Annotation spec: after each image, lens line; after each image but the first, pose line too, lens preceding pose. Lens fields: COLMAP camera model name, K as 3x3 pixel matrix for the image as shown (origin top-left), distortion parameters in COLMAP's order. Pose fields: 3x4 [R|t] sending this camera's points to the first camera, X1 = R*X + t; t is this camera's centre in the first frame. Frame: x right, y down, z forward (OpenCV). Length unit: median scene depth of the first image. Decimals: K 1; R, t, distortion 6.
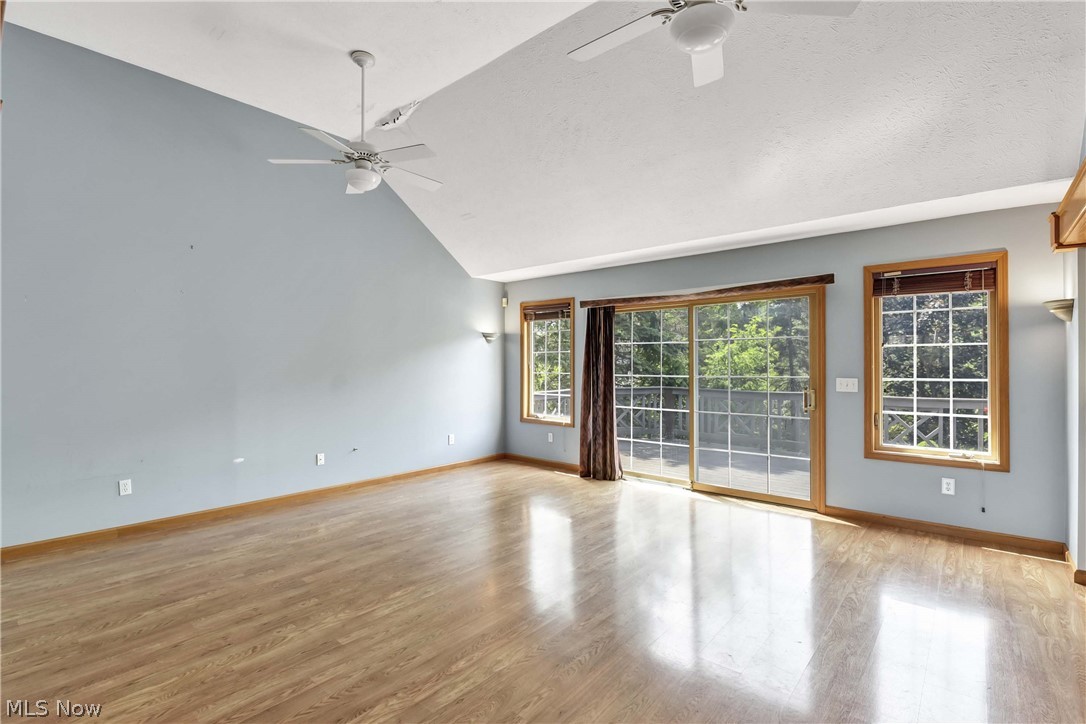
lens RADIAL K [[503.8, 0, 543.0], [0, 503.8, 362.0], [0, 0, 1]] dist [-0.002688, -0.000368]
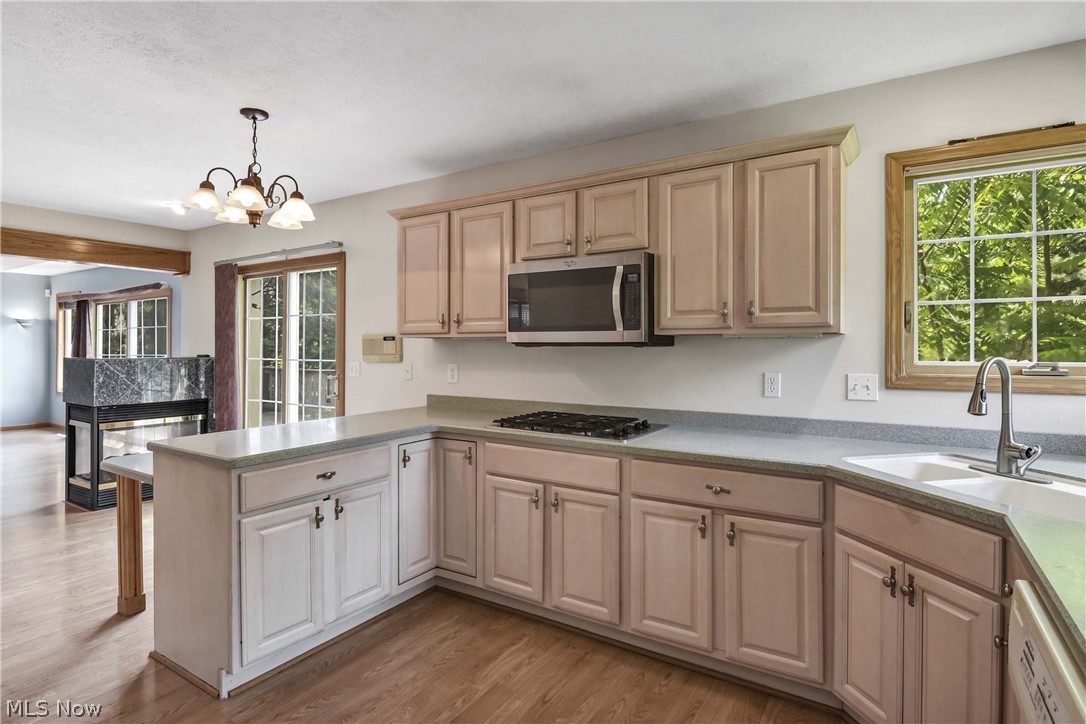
lens RADIAL K [[549.9, 0, 544.4], [0, 549.9, 350.7], [0, 0, 1]] dist [-0.003119, -0.006964]
pose [[0.986608, 0.001055, 0.163108, 1.047053], [-0.002220, 0.999973, 0.006961, 0.004967], [-0.163096, -0.007230, 0.986584, -0.543001]]
